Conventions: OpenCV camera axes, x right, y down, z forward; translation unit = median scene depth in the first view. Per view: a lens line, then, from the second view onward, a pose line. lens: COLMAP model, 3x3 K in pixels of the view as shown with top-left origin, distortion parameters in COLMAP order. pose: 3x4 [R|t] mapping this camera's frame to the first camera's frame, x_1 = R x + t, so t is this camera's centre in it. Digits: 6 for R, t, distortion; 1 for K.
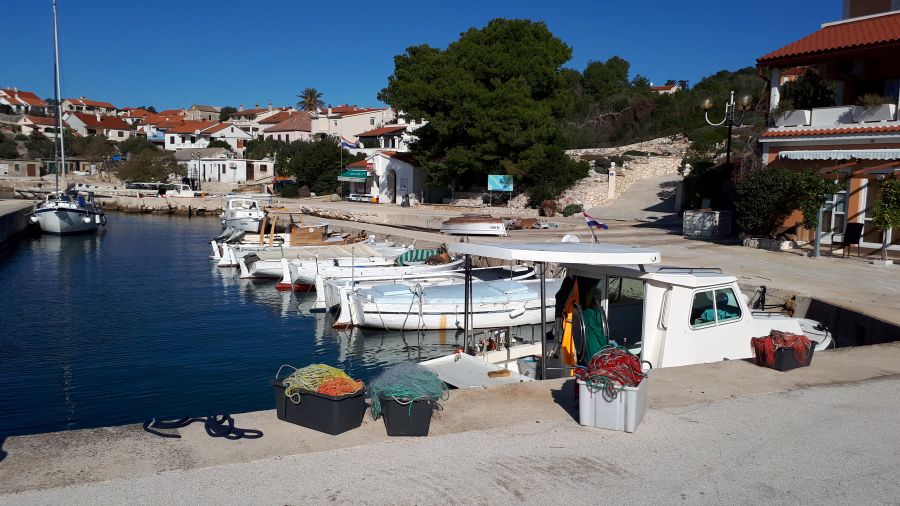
lens RADIAL K [[723.0, 0, 459.8], [0, 723.0, 280.9], [0, 0, 1]] dist [0.083569, -0.120560]
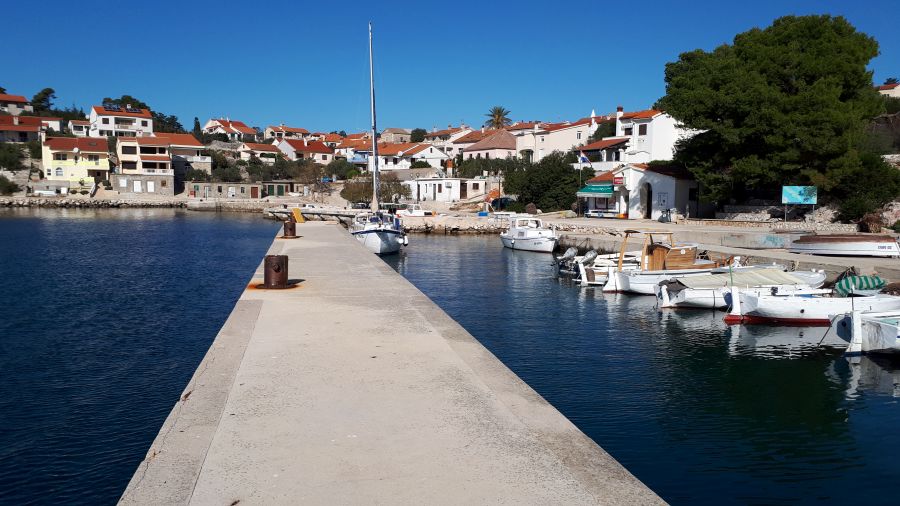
lens RADIAL K [[723.0, 0, 465.7], [0, 723.0, 268.8], [0, 0, 1]] dist [0.083569, -0.120560]
pose [[0.978882, 0.002957, -0.204403, -0.114076], [-0.010538, 0.999296, -0.036010, -0.005293], [0.204152, 0.037404, 0.978224, 0.024895]]
